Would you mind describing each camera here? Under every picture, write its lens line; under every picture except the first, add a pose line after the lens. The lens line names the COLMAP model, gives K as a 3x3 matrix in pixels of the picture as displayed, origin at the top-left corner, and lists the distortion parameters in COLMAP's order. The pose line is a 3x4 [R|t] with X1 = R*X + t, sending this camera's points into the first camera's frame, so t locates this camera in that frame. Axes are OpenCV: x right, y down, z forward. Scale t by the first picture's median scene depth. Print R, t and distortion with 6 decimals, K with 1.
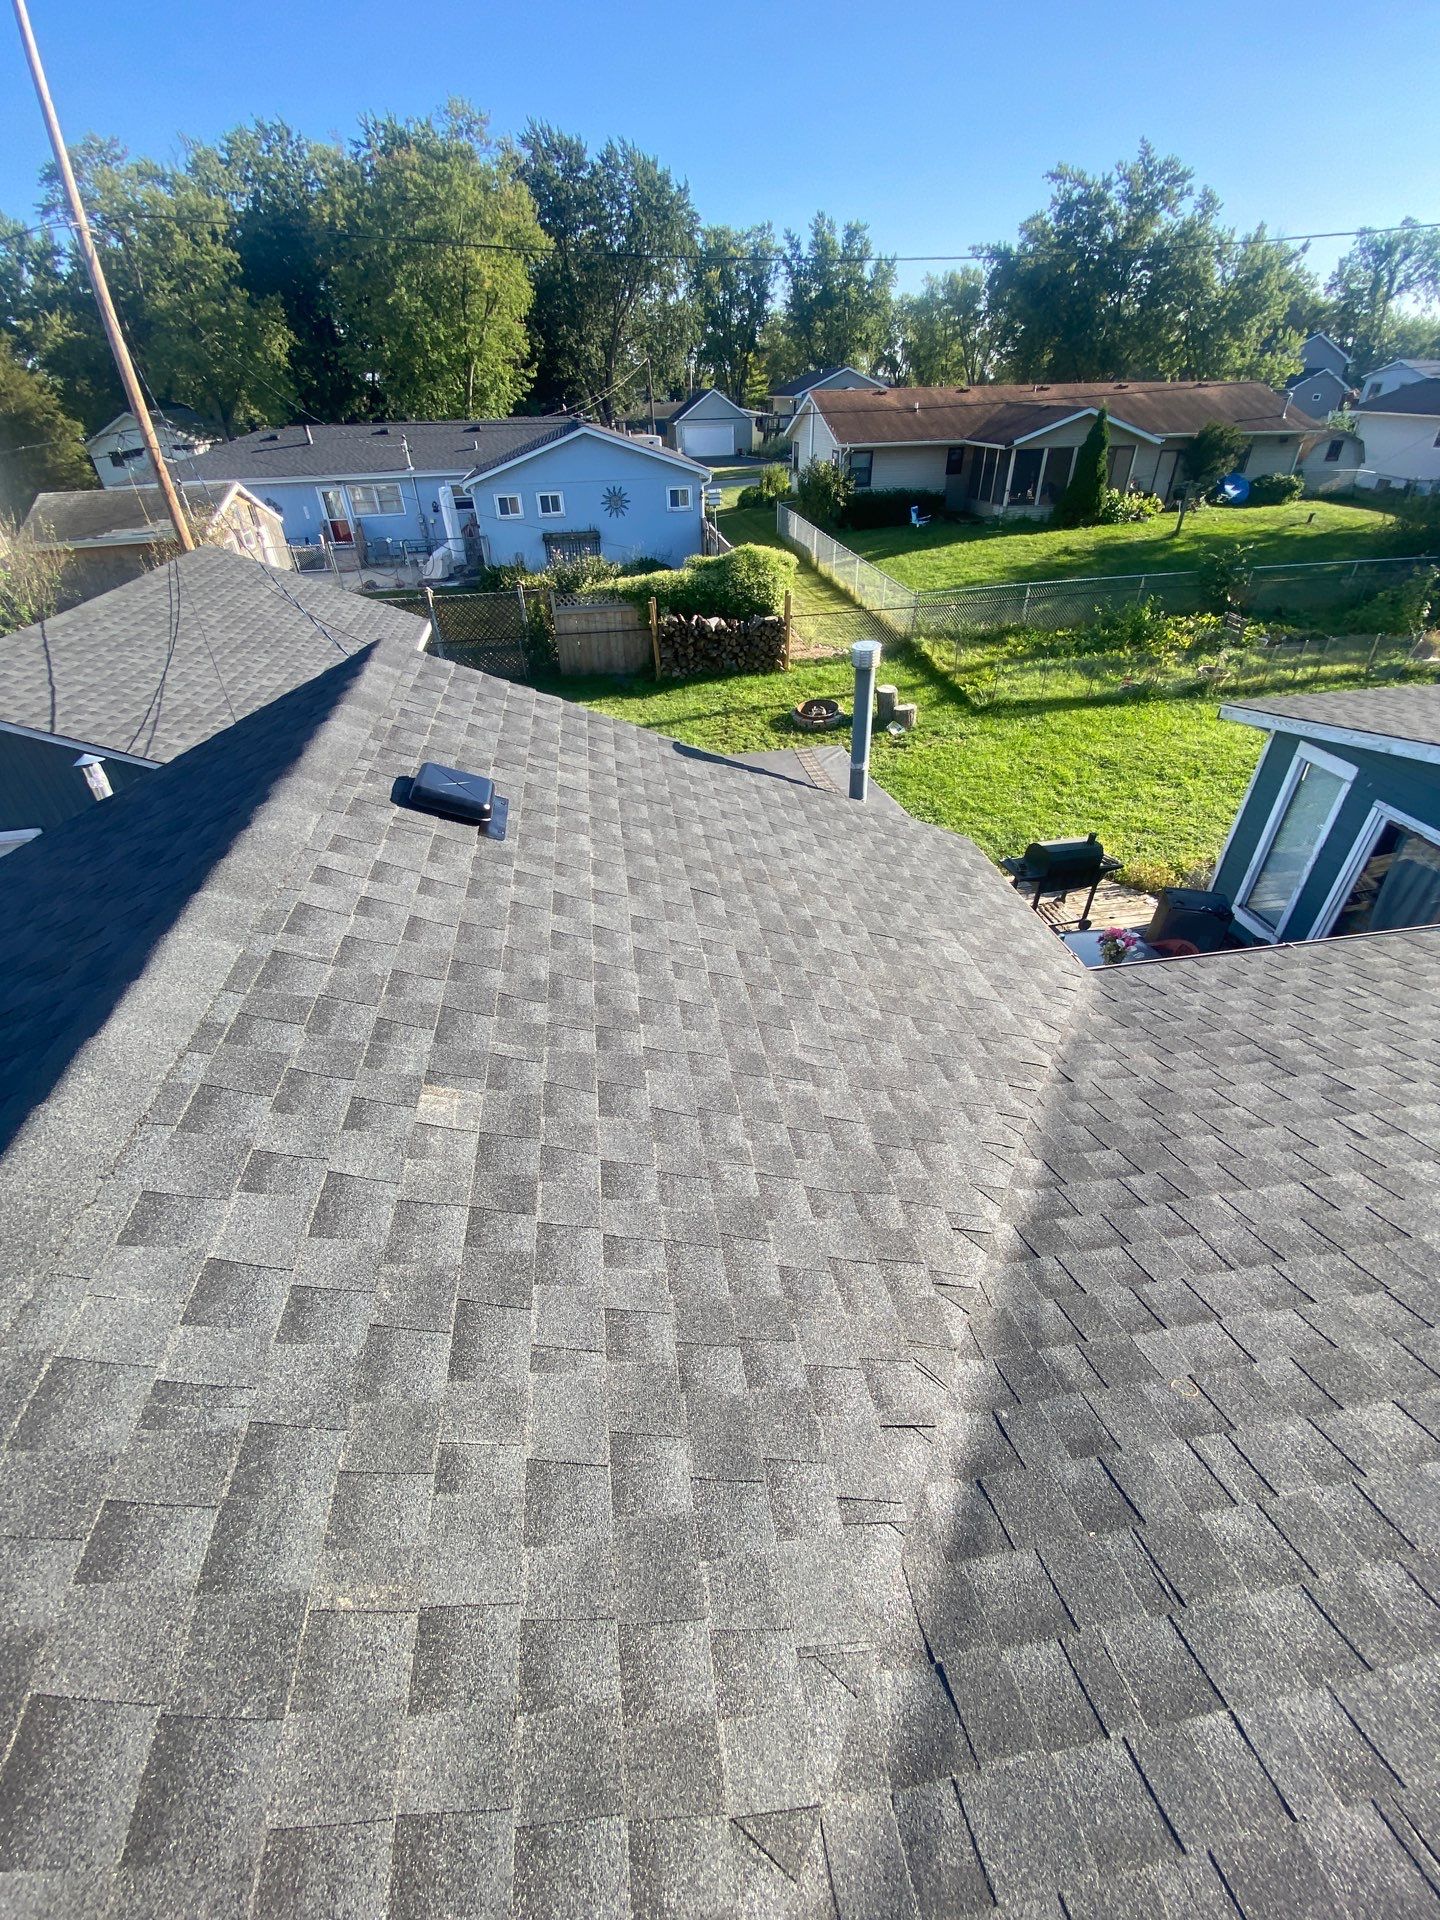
lens RADIAL K [[770.1, 0, 720.0], [0, 770.1, 960.0], [0, 0, 1]] dist [0.002392, -0.013934]
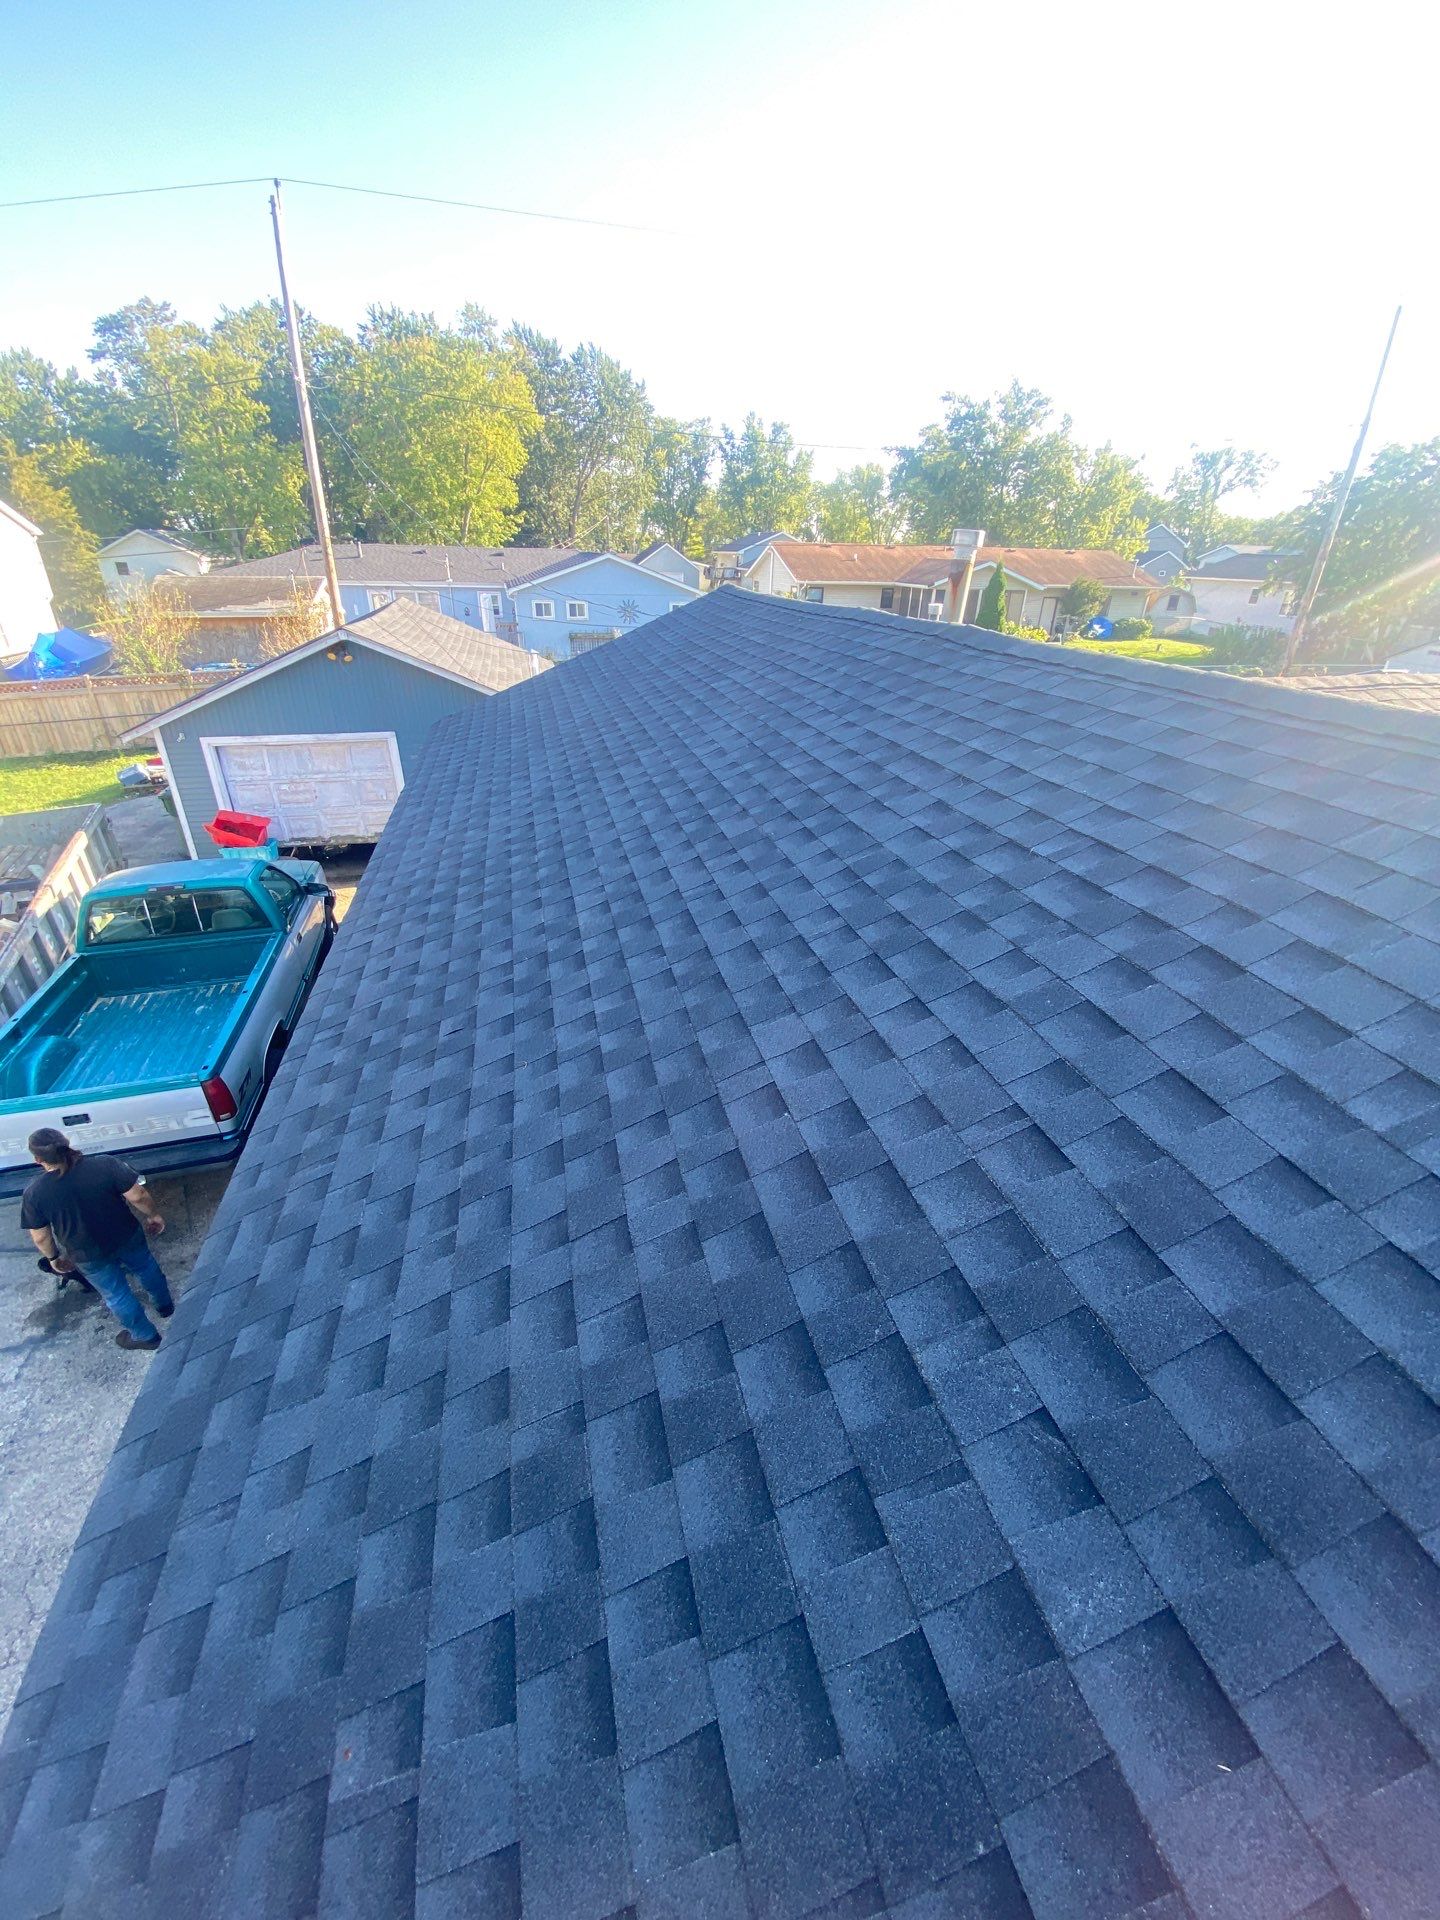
lens RADIAL K [[770.1, 0, 720.0], [0, 770.1, 960.0], [0, 0, 1]] dist [0.002392, -0.013934]
pose [[0.995420, 0.002921, 0.095551, -0.047913], [0.011560, 0.988520, -0.150647, 0.068948], [-0.094894, 0.151062, 0.983959, -0.070821]]
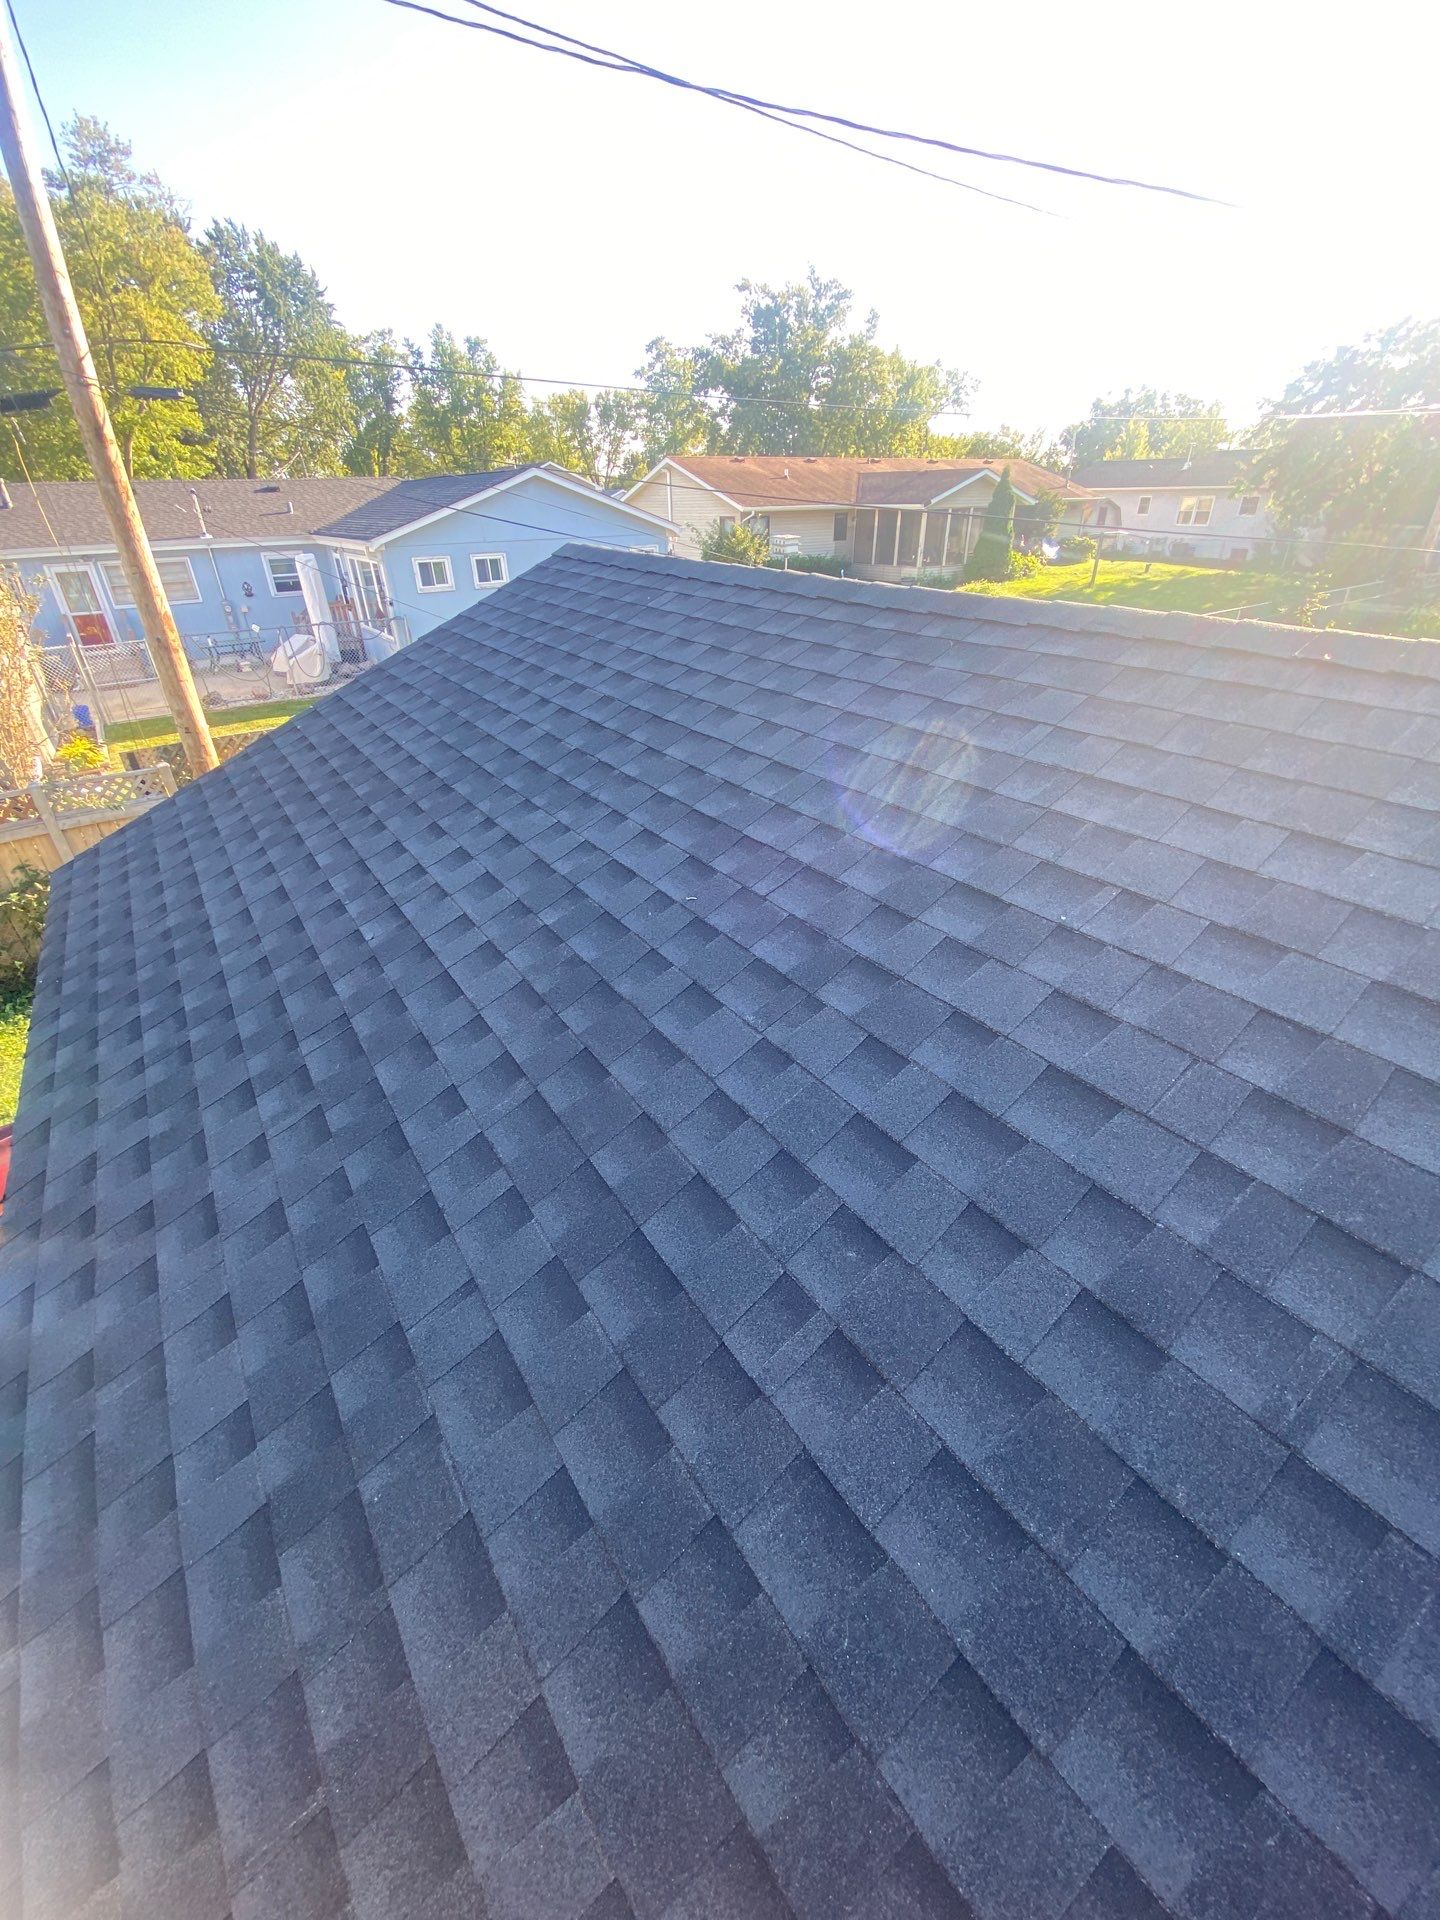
lens RADIAL K [[770.1, 0, 720.0], [0, 770.1, 960.0], [0, 0, 1]] dist [0.002392, -0.013934]
pose [[0.898726, -0.217049, 0.381028, -0.169491], [0.256696, 0.964878, -0.055833, -0.063859], [-0.355527, 0.147986, 0.922876, 0.137890]]
